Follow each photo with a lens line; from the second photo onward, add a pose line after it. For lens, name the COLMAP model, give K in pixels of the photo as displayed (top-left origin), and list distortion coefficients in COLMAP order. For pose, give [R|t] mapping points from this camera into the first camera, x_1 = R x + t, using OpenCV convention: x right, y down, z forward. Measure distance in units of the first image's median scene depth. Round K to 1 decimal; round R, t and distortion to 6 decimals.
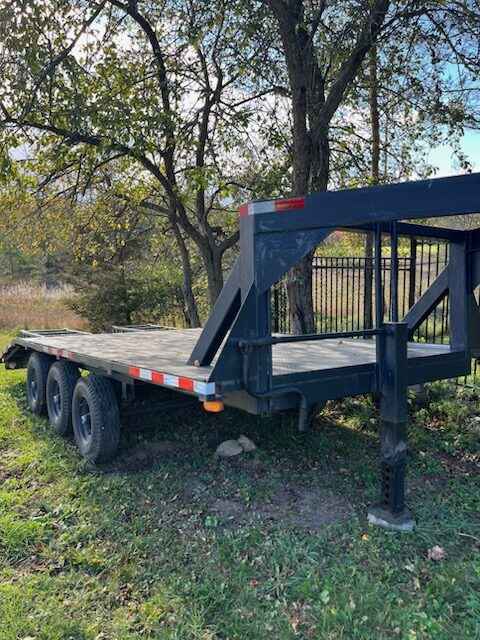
lens RADIAL K [[484.3, 0, 242.6], [0, 484.3, 324.9], [0, 0, 1]] dist [0.003424, -0.000674]
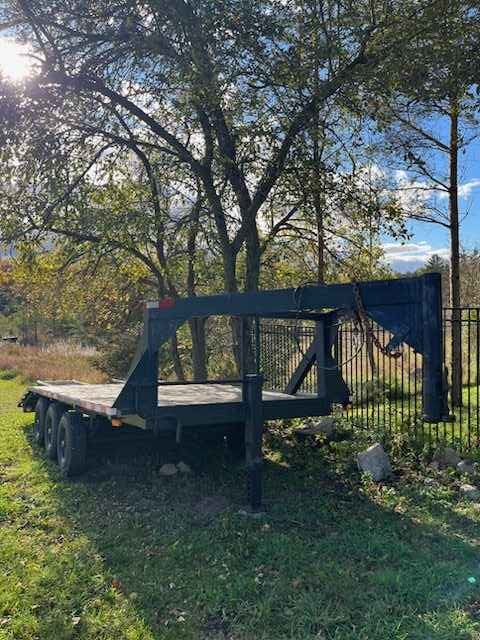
lens RADIAL K [[484.3, 0, 238.9], [0, 484.3, 316.9], [0, 0, 1]] dist [0.003424, -0.000674]
pose [[0.996500, 0.003161, -0.083529, 0.301727], [-0.014549, 0.990591, -0.136077, 0.016491], [0.082313, 0.136816, 0.987171, -0.400737]]
